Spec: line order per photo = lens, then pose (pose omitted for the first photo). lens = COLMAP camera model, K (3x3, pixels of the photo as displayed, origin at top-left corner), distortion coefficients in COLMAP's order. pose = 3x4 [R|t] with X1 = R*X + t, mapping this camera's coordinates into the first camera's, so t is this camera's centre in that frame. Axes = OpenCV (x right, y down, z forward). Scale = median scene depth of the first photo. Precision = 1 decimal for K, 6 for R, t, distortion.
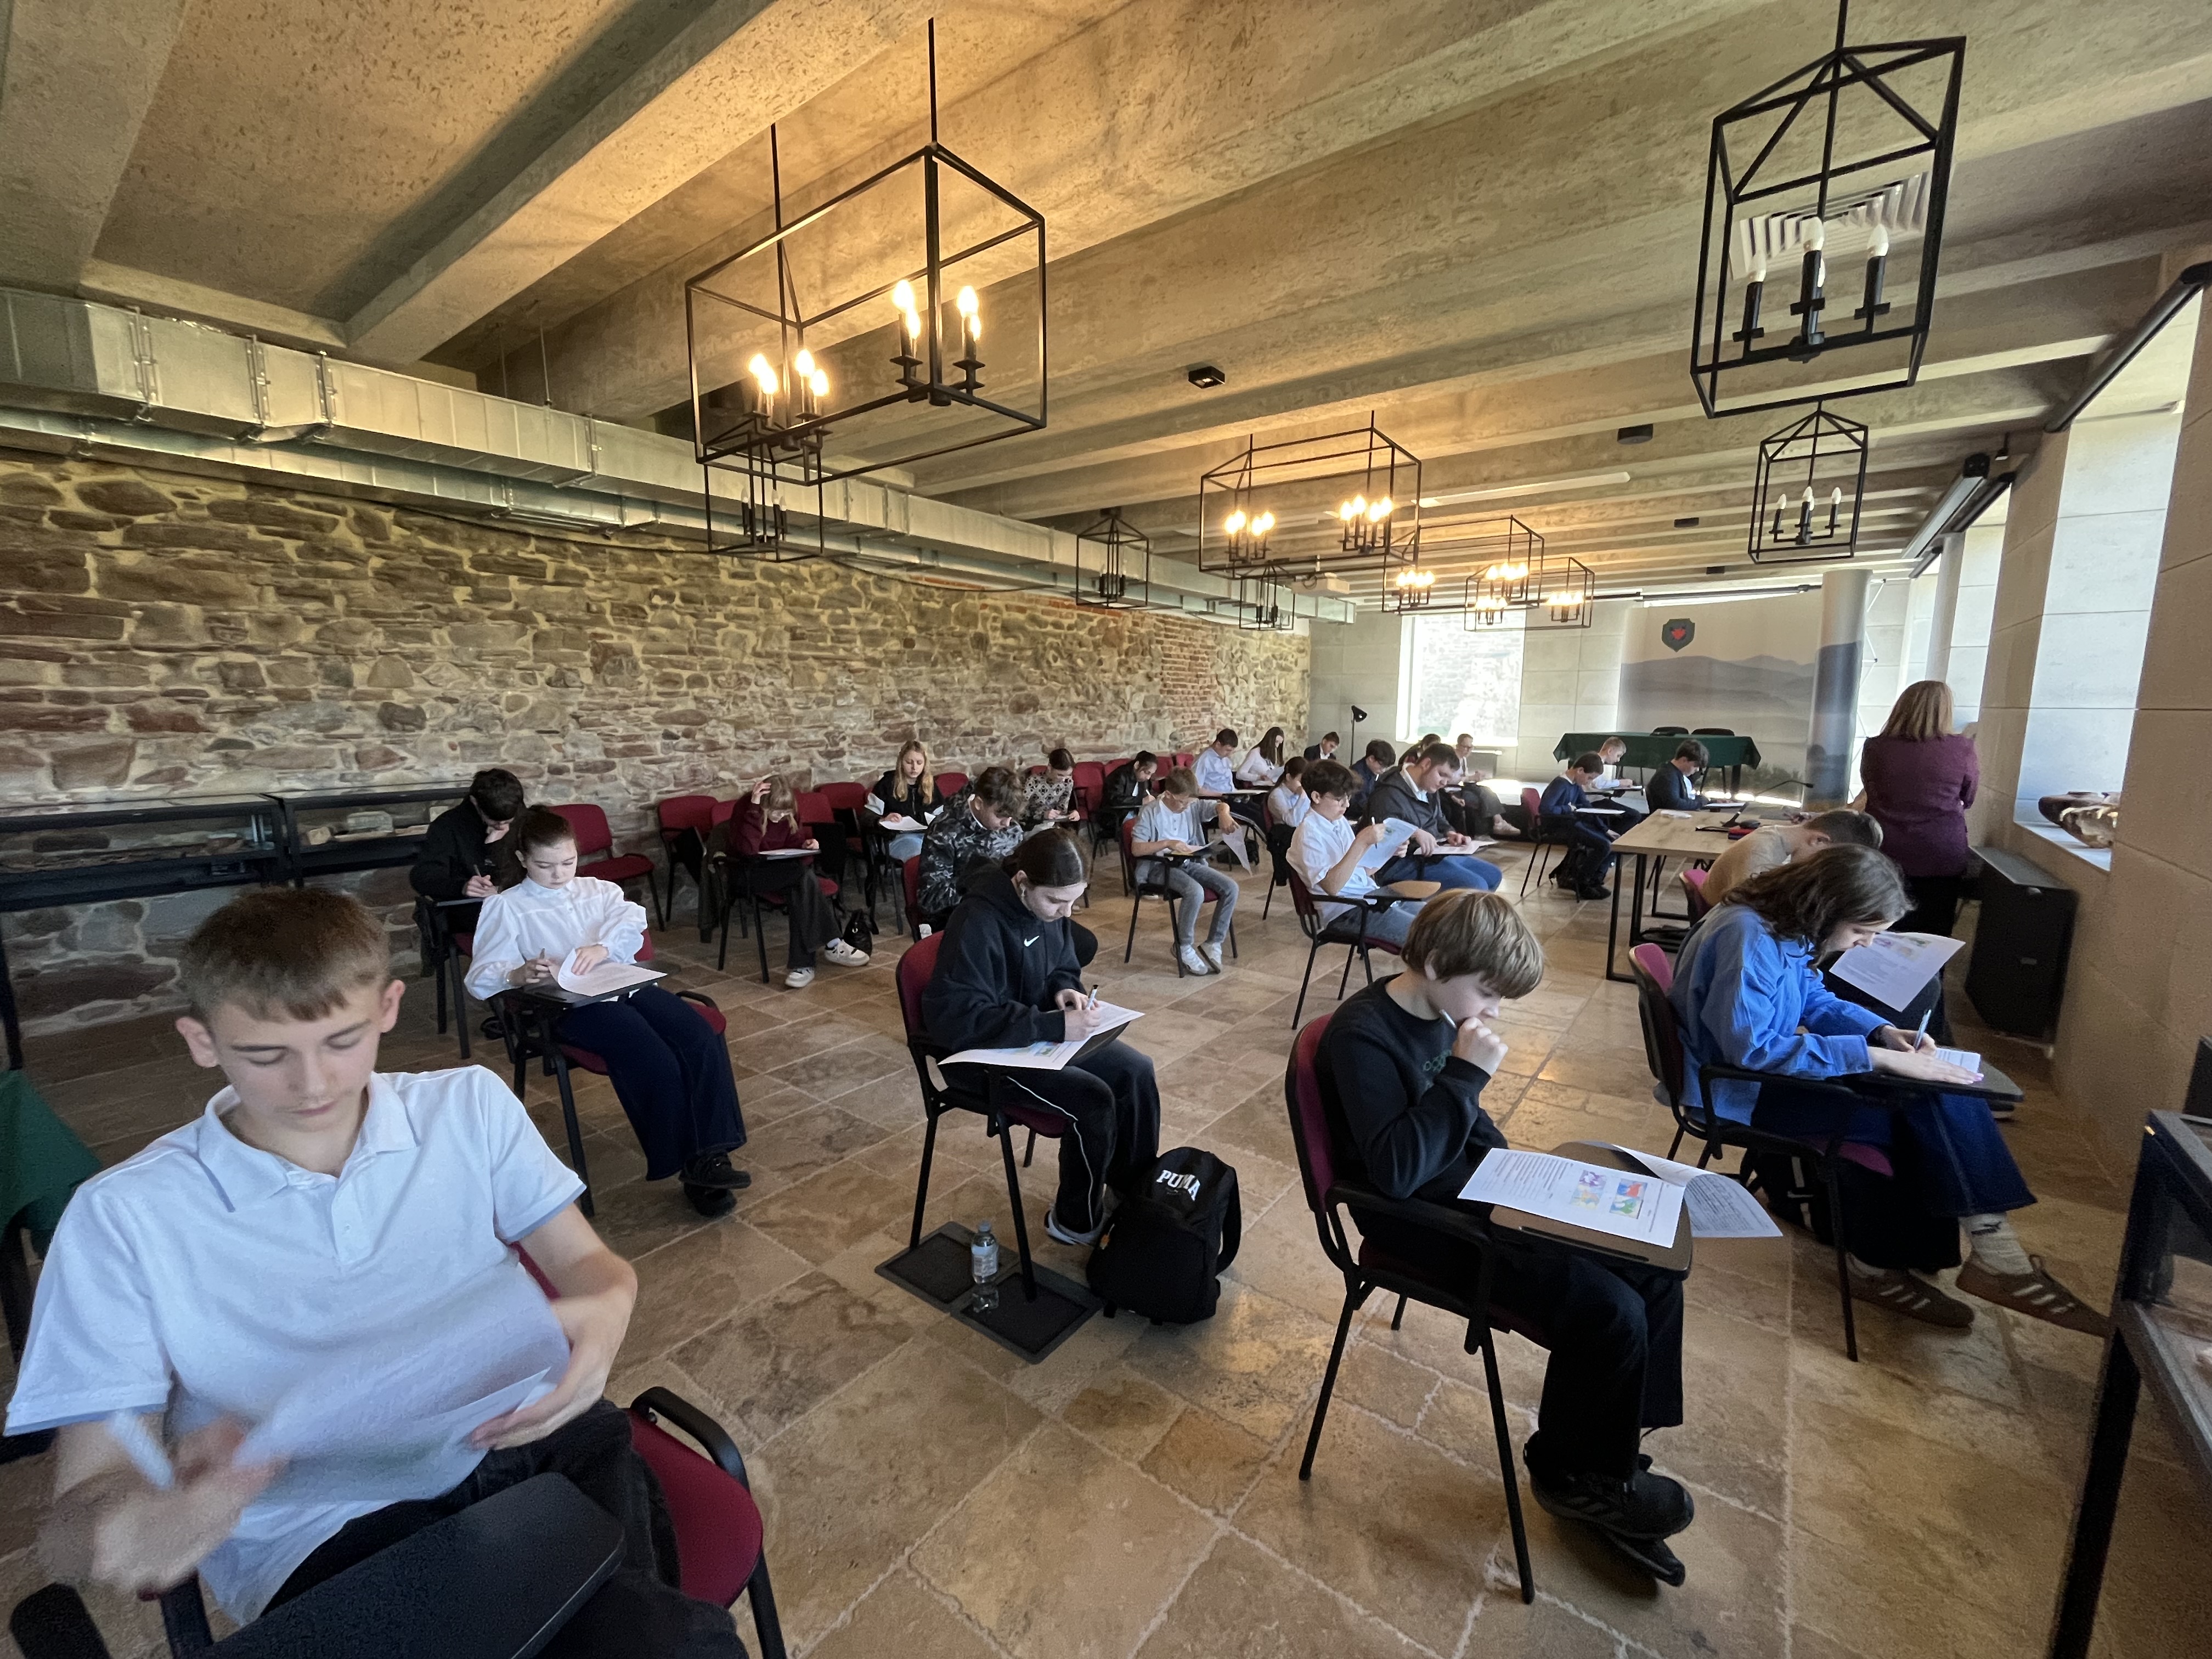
lens RADIAL K [[892.9, 0, 1106.3], [0, 892.9, 830.1], [0, 0, 1]] dist [-0.005447, -0.000137]
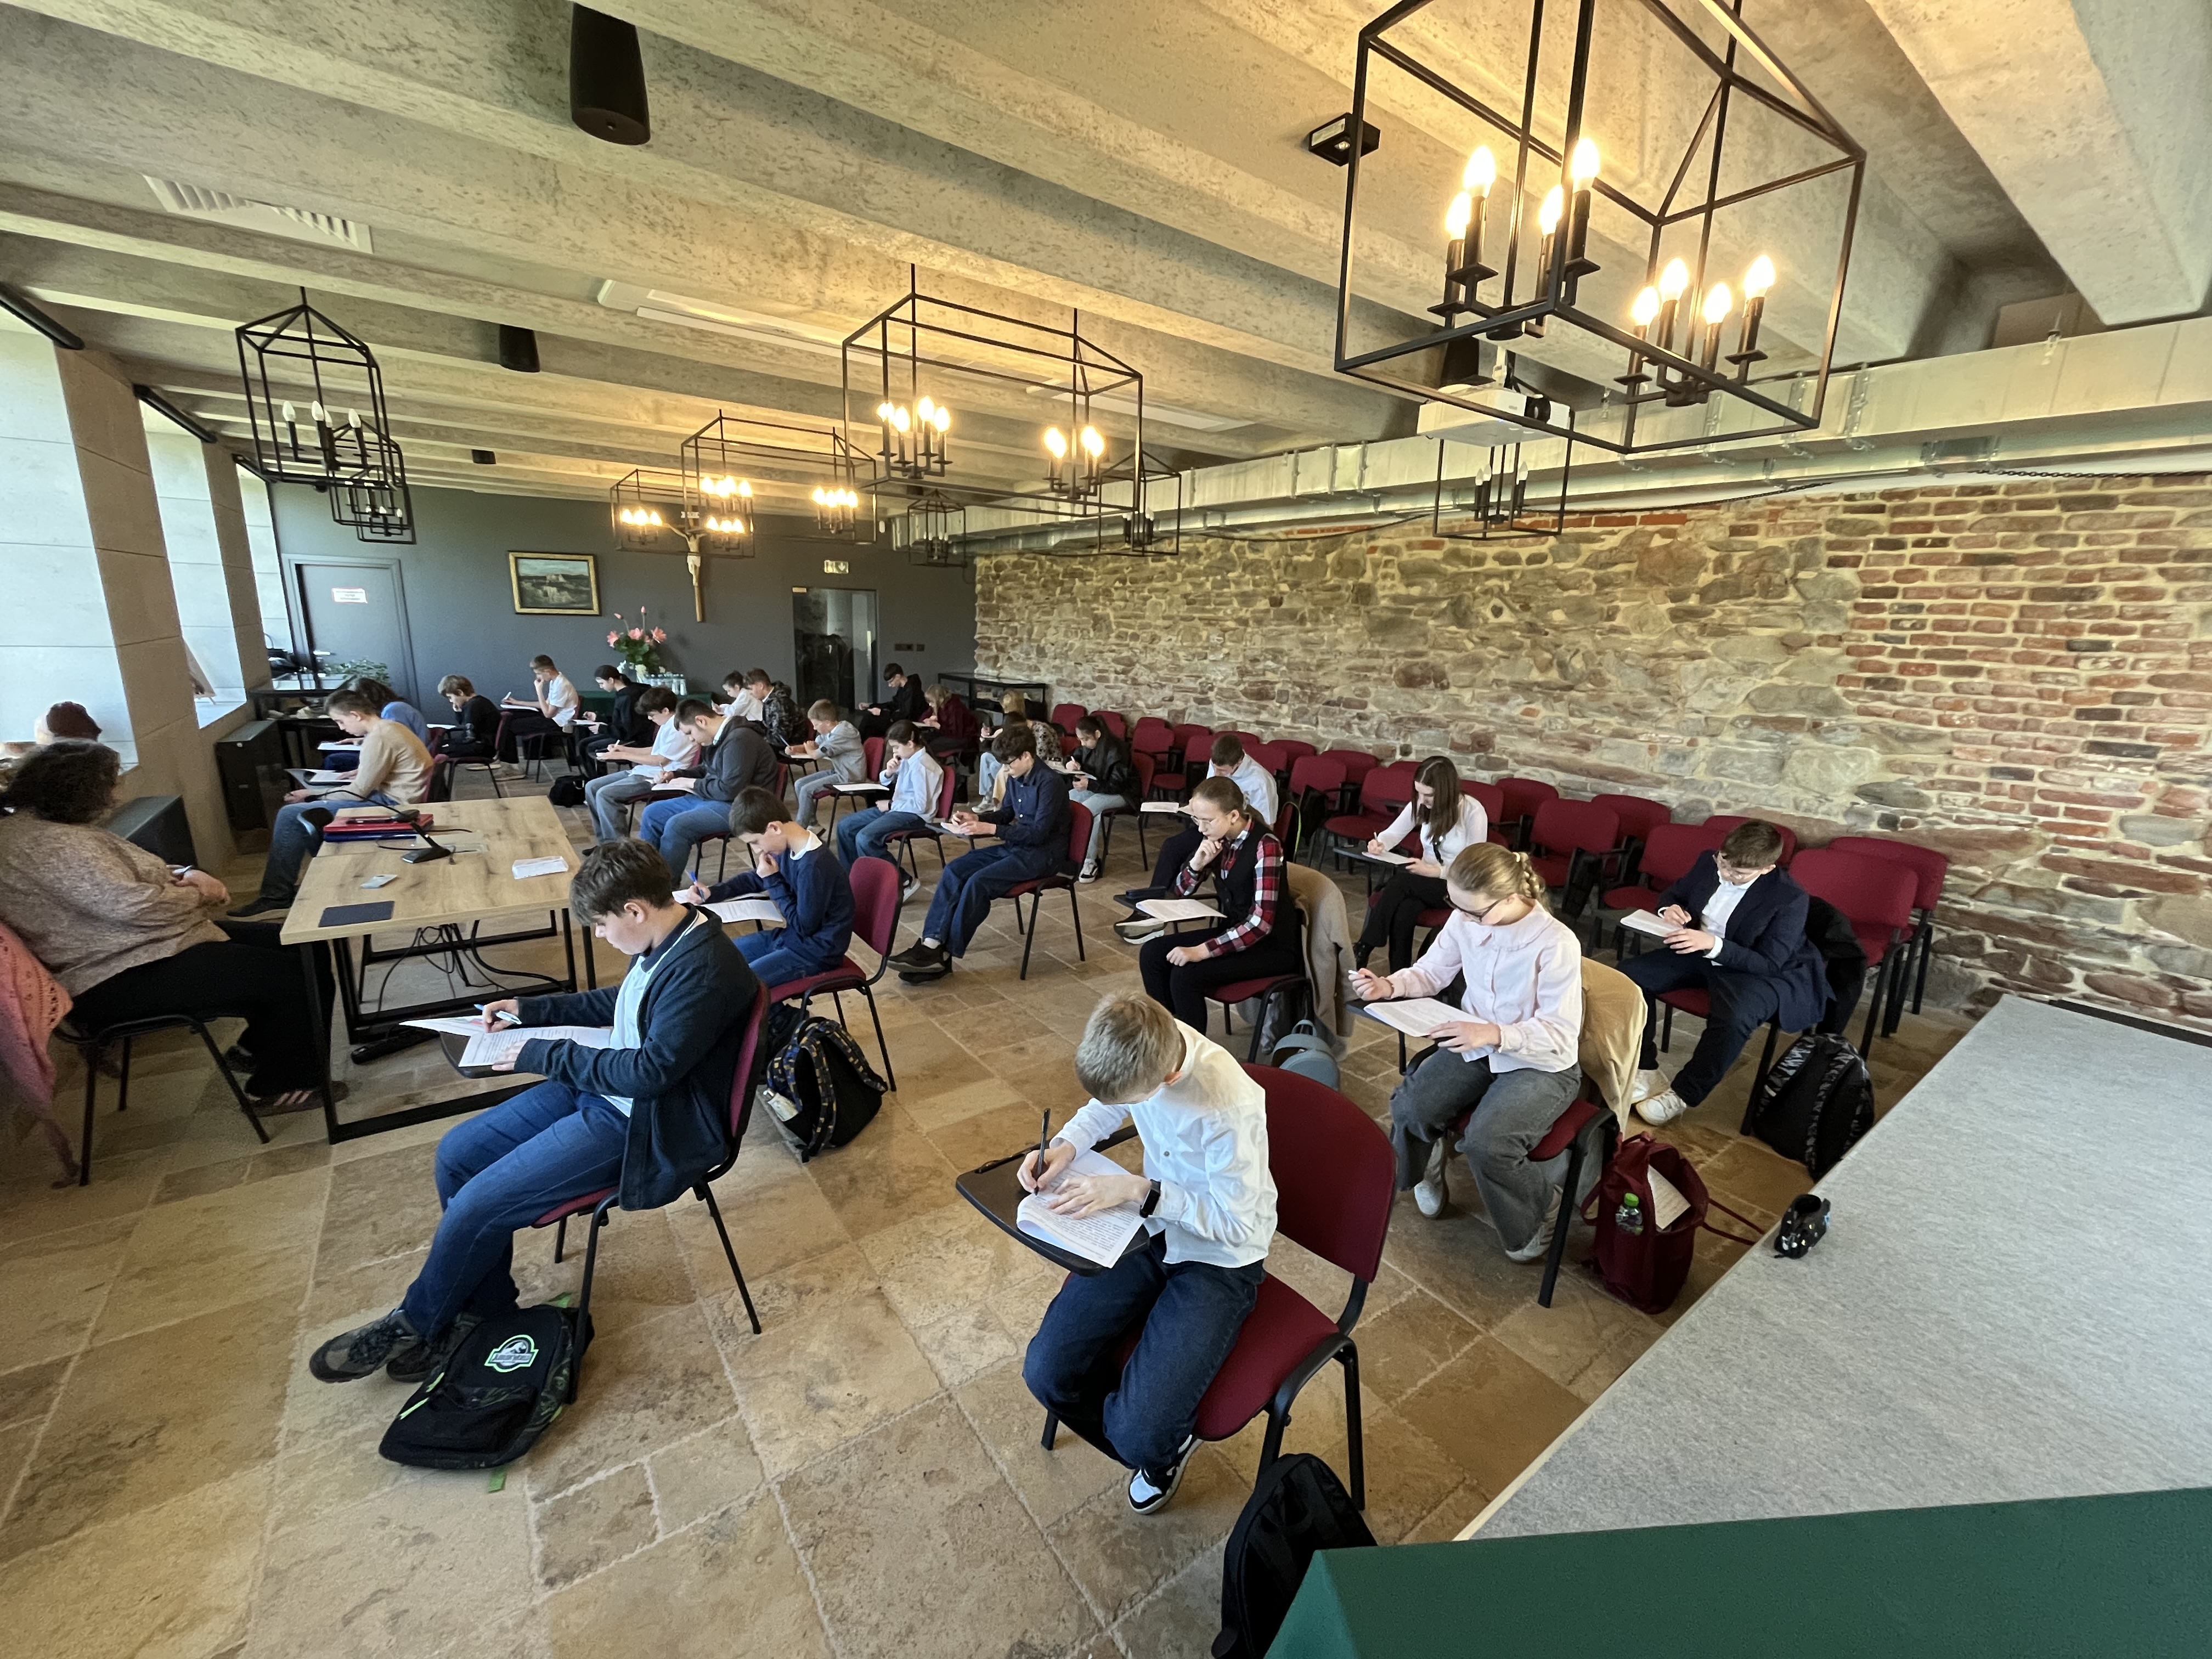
lens RADIAL K [[892.9, 0, 1107.7], [0, 892.9, 826.7], [0, 0, 1]] dist [-0.005447, -0.000137]
pose [[-0.285228, 0.198441, -0.937692, 0.975535], [-0.176096, 0.950828, 0.254786, -0.231114], [0.942144, 0.237796, -0.236258, 1.349192]]
